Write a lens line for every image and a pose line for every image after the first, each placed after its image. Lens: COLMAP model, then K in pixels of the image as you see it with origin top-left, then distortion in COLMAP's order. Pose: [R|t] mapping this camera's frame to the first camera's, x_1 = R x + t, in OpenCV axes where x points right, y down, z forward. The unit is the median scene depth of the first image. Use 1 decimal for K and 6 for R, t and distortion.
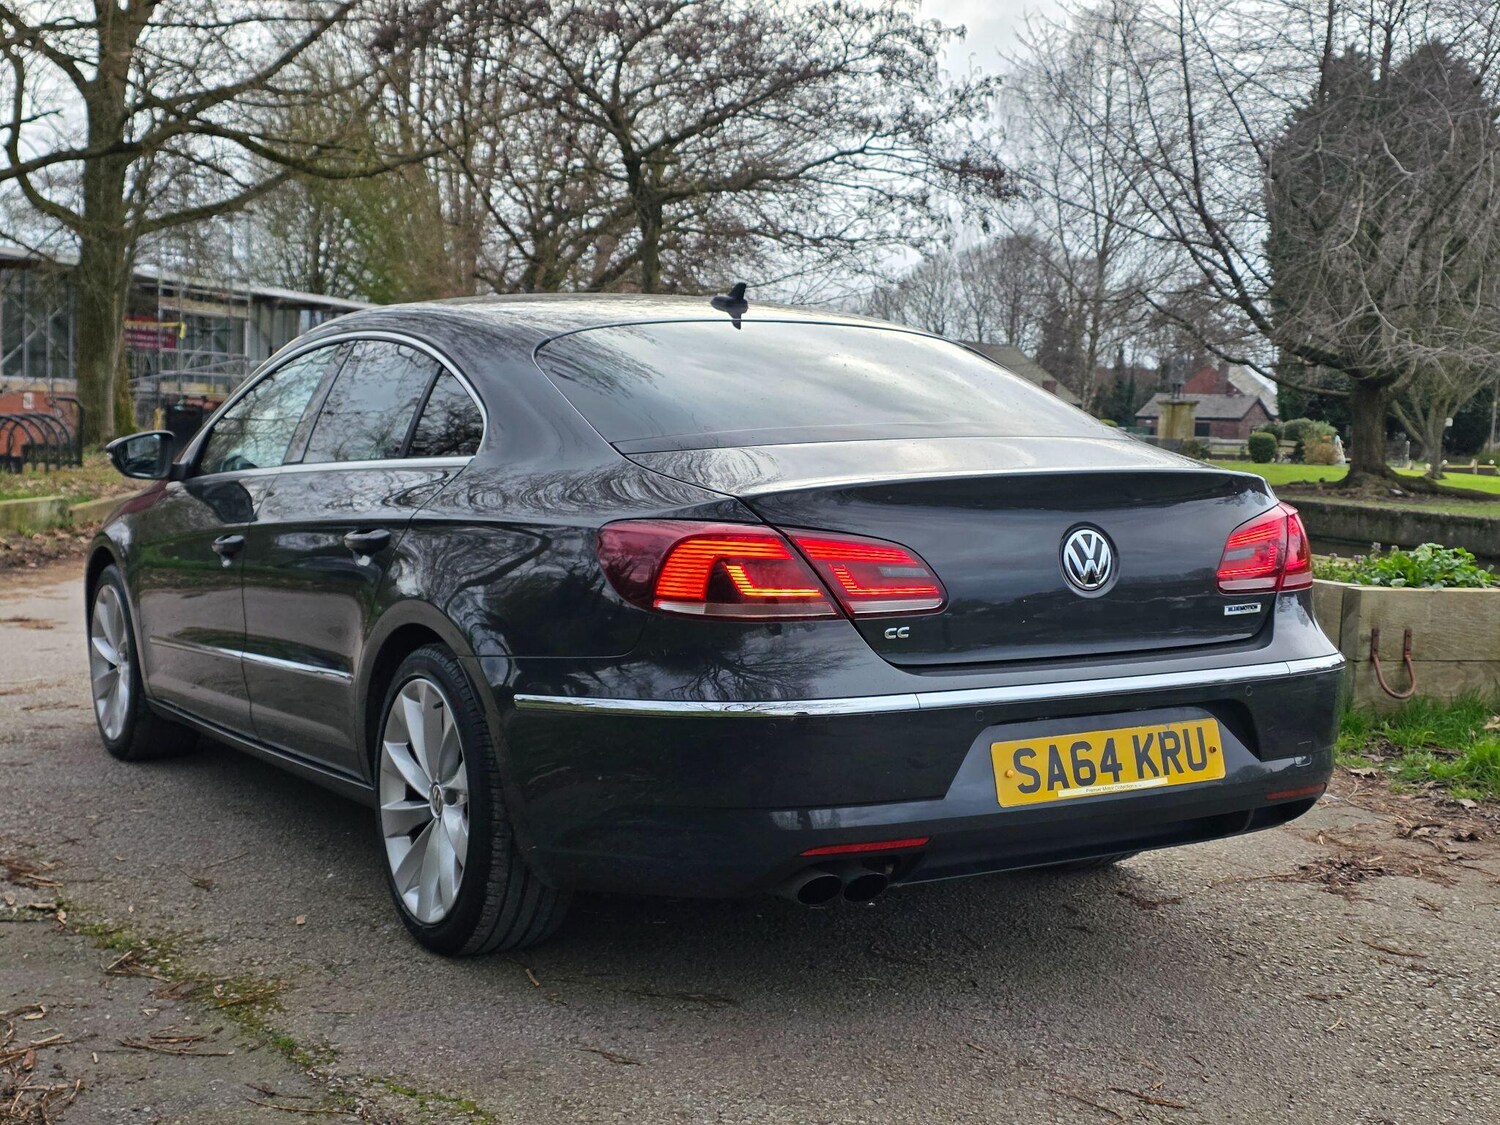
lens RADIAL K [[1936.7, 0, 746.3], [0, 1936.7, 593.4], [0, 0, 1]] dist [0.181615, -0.492014]
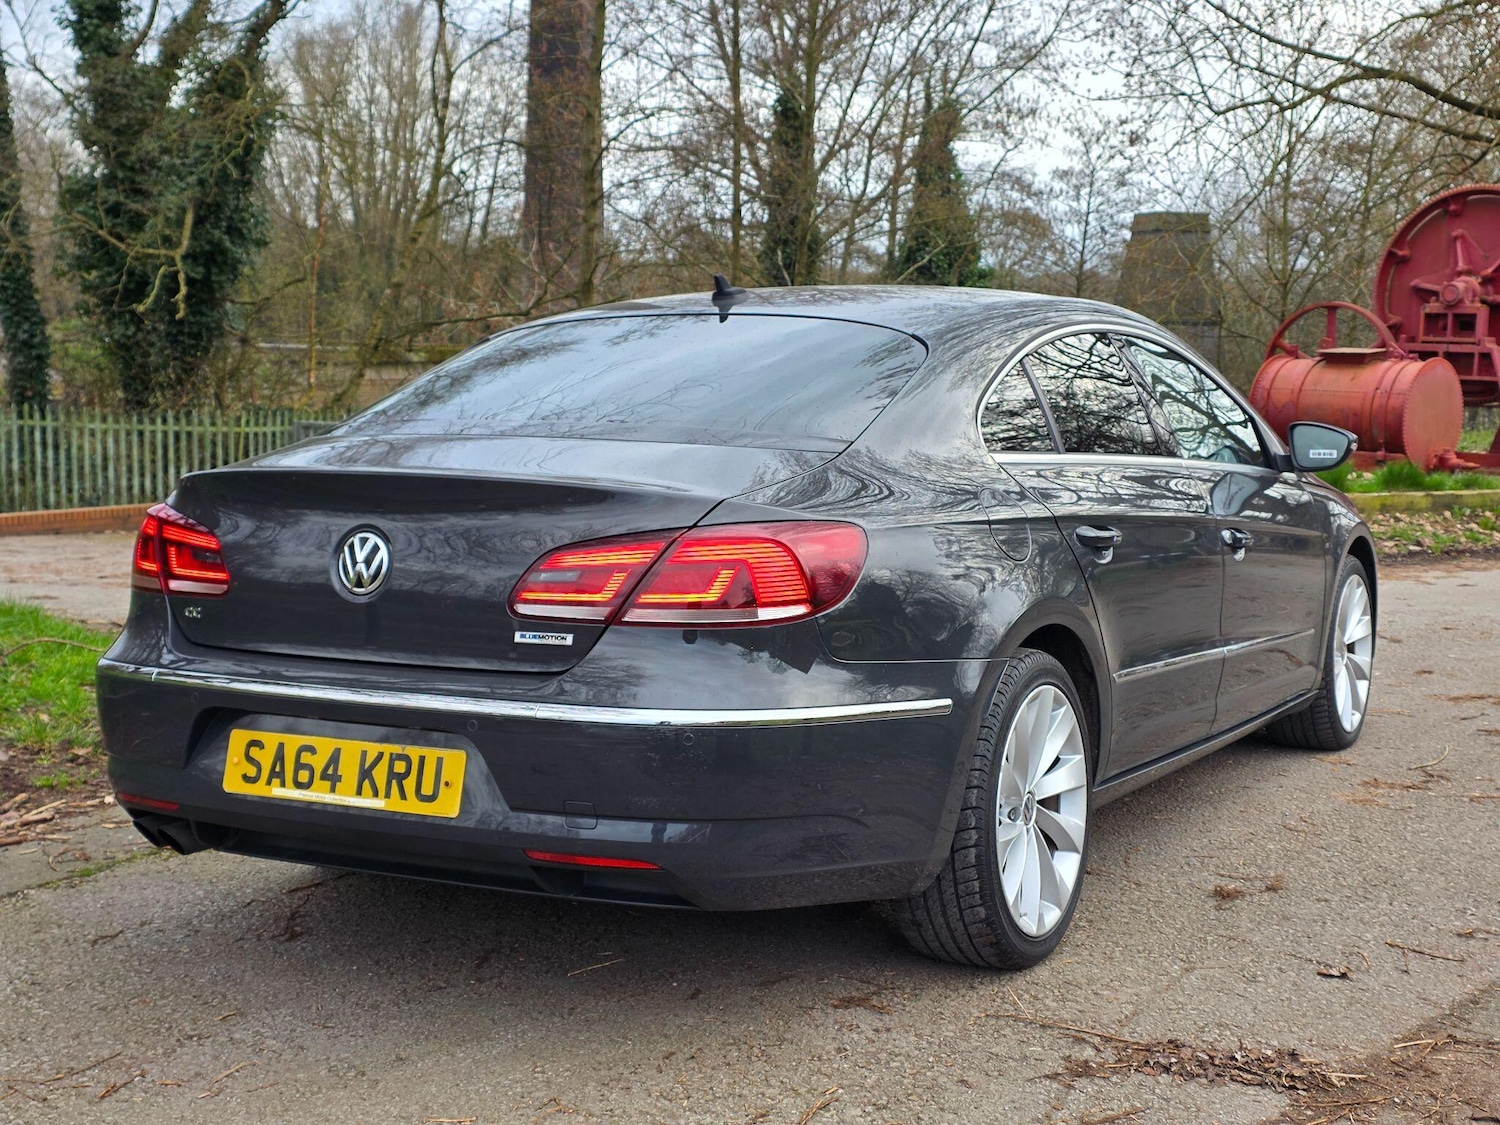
lens RADIAL K [[1933.3, 0, 754.8], [0, 1933.3, 553.8], [0, 0, 1]] dist [0.212067, -0.638508]
pose [[0.526298, 0.075641, -0.846929, 1.052131], [-0.083241, 0.995834, 0.037213, -0.071184], [0.846216, 0.050914, 0.530402, 0.619728]]
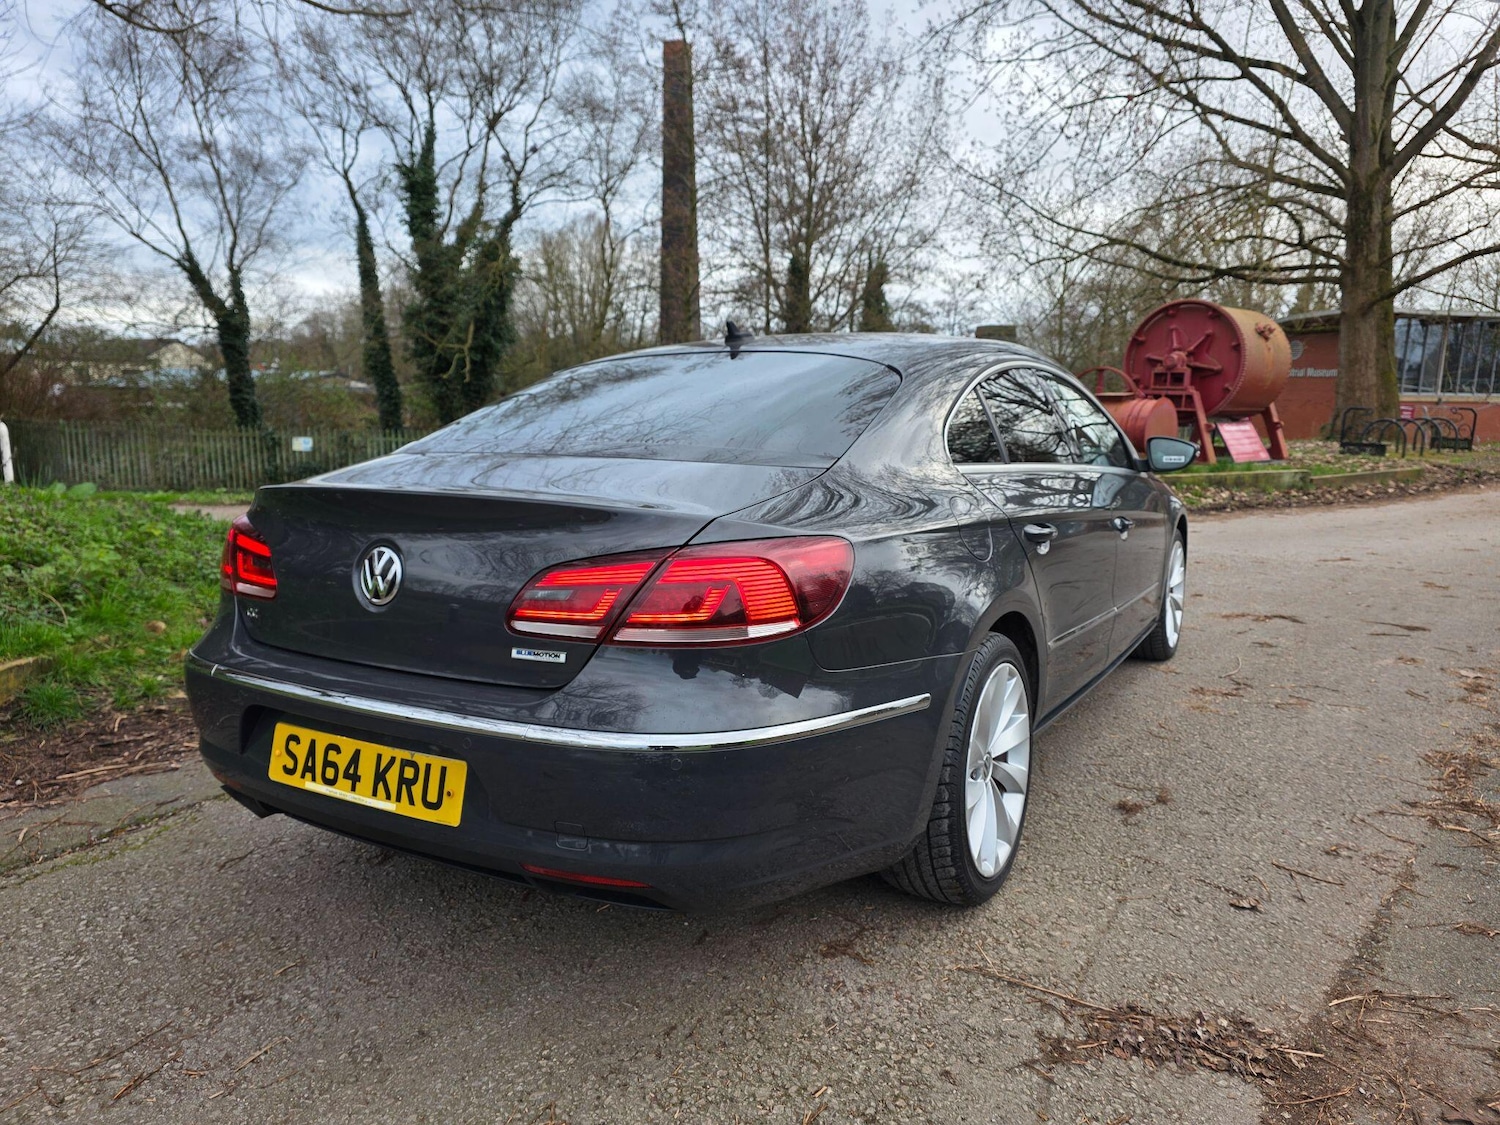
lens RADIAL K [[996.7, 0, 750.0], [0, 996.7, 562.5], [0, 0, 1]] dist [0.075726, -0.090572]
pose [[0.501836, 0.123609, -0.856085, 0.698214], [-0.078812, 0.992154, 0.097056, -0.087626], [0.861365, 0.018763, 0.507640, 0.856793]]
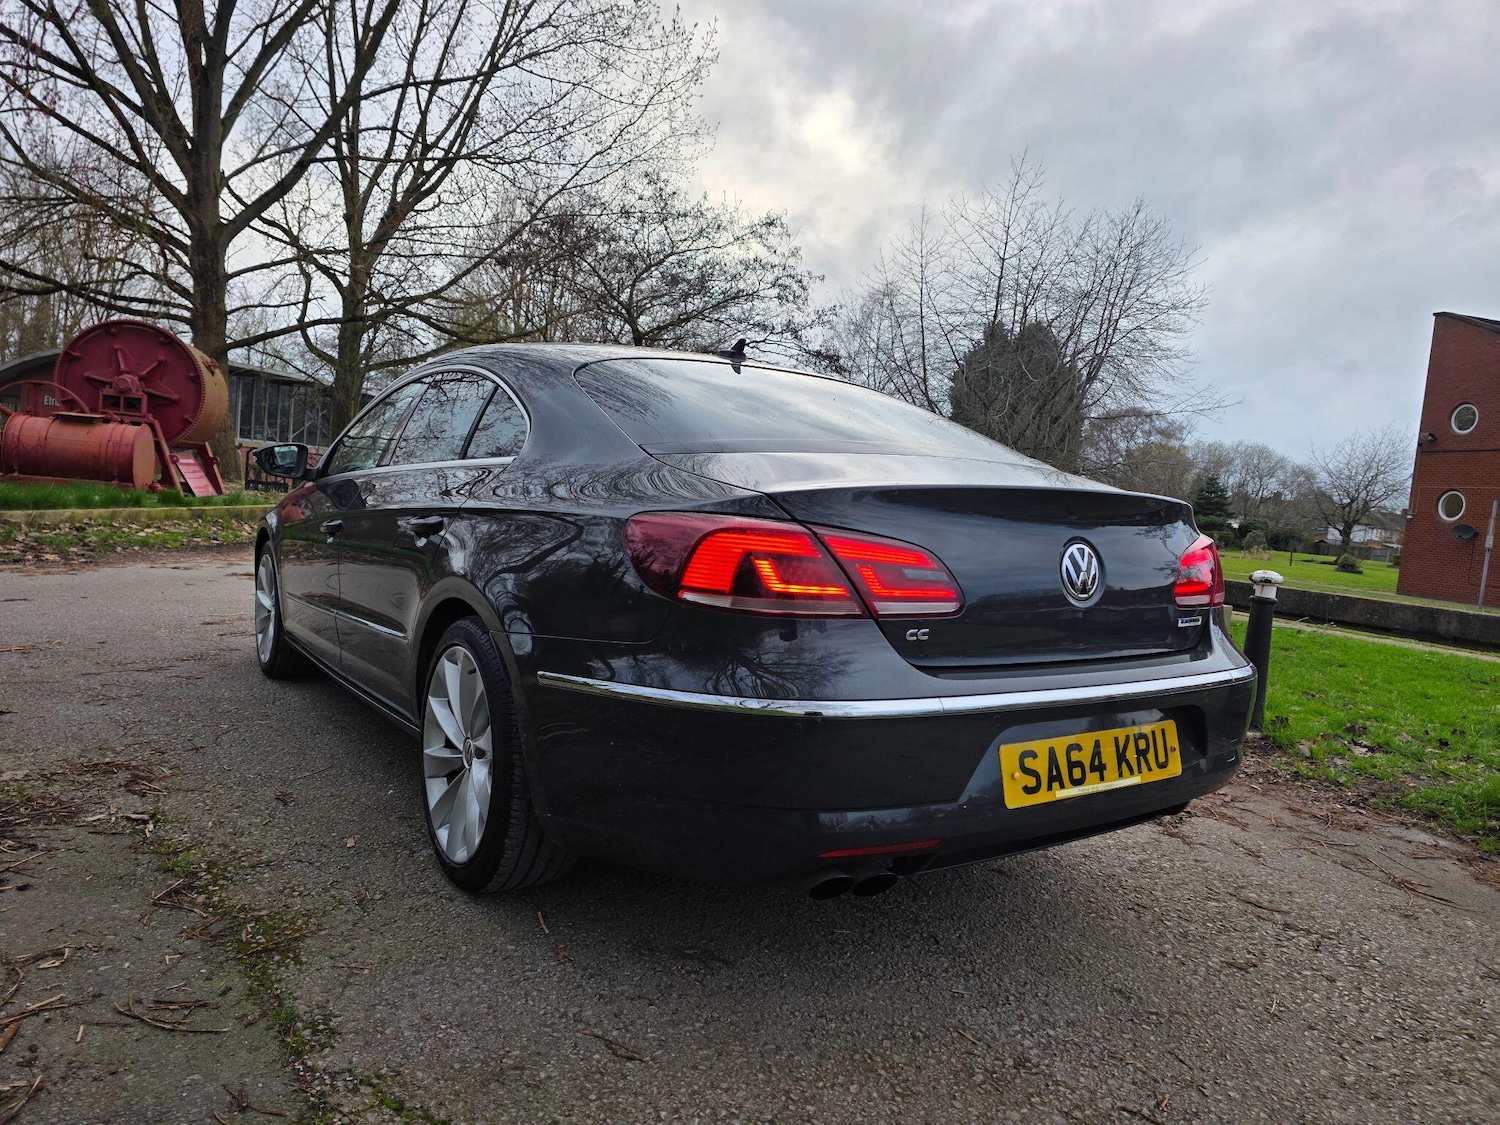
lens RADIAL K [[992.9, 0, 745.0], [0, 992.9, 570.5], [0, 0, 1]] dist [0.055419, -0.048181]
pose [[0.996749, 0.049886, 0.063267, -0.042660], [-0.049271, 0.998722, -0.011238, -0.002598], [-0.063747, 0.008084, 0.997933, 0.439286]]
